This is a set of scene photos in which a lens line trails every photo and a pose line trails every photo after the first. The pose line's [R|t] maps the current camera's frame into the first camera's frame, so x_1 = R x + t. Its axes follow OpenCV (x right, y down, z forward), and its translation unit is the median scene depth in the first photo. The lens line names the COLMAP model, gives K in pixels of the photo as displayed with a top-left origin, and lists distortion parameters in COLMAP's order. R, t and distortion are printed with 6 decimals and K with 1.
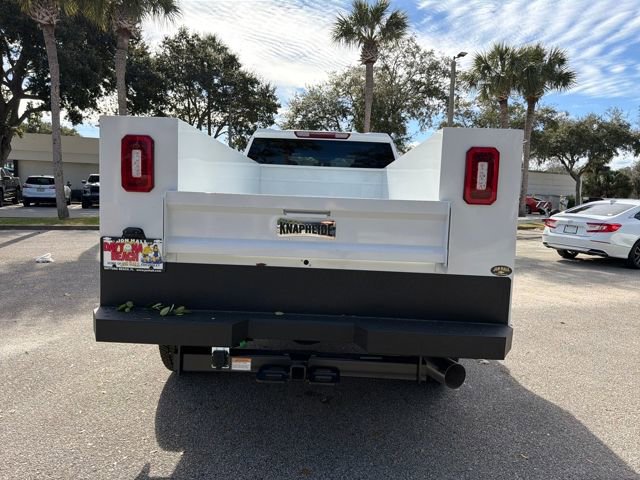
lens RADIAL K [[449.5, 0, 324.1], [0, 449.5, 242.4], [0, 0, 1]] dist [0.056101, -0.065296]
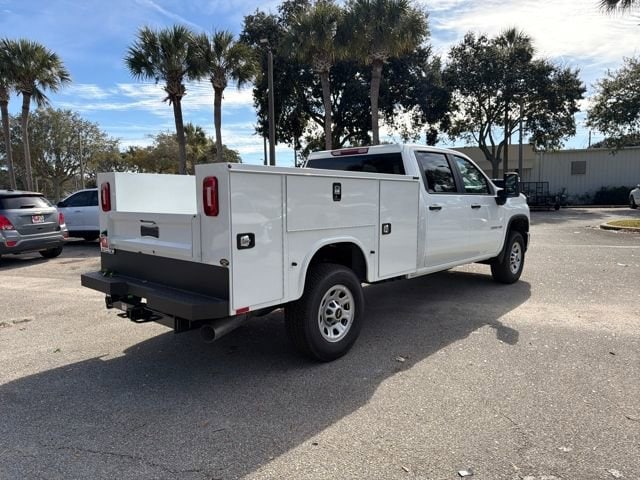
lens RADIAL K [[457.6, 0, 320.0], [0, 457.6, 240.0], [0, 0, 1]] dist [0.044407, -0.050228]
pose [[0.755086, 0.021143, -0.655285, 0.142685], [-0.028129, 0.999604, -0.000161, -0.001543], [0.655022, 0.018554, 0.755382, 0.010563]]
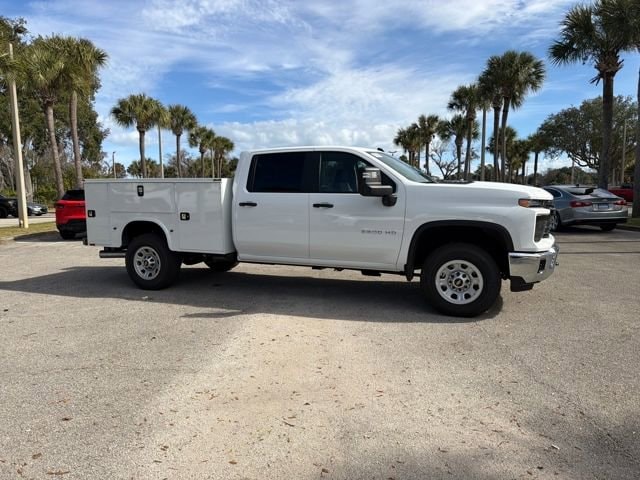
lens RADIAL K [[461.0, 0, 322.1], [0, 461.0, 248.7], [0, 0, 1]] dist [0.003615, -0.006656]
pose [[-0.372111, 0.084066, -0.924373, 0.261180], [-0.092805, 0.987530, 0.127169, -0.030155], [0.923537, 0.133107, -0.359669, 0.345312]]
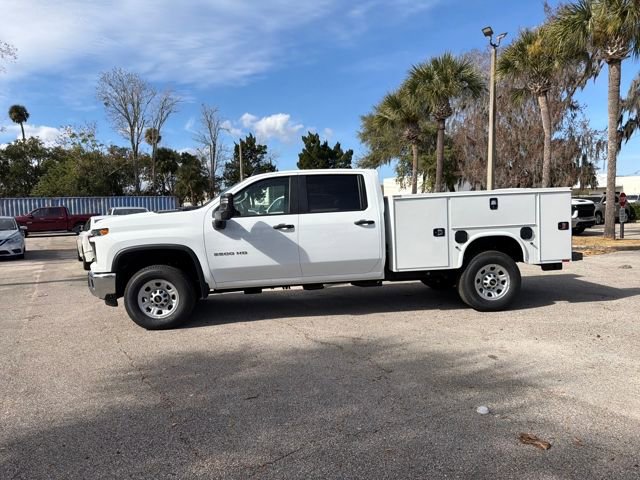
lens RADIAL K [[447.9, 0, 315.6], [0, 447.9, 240.4], [0, 0, 1]] dist [0.071309, -0.097301]
pose [[-0.121788, -0.099043, 0.987602, -0.288488], [0.127225, 0.985243, 0.114496, -0.044076], [-0.984369, 0.139592, -0.107390, 0.268480]]
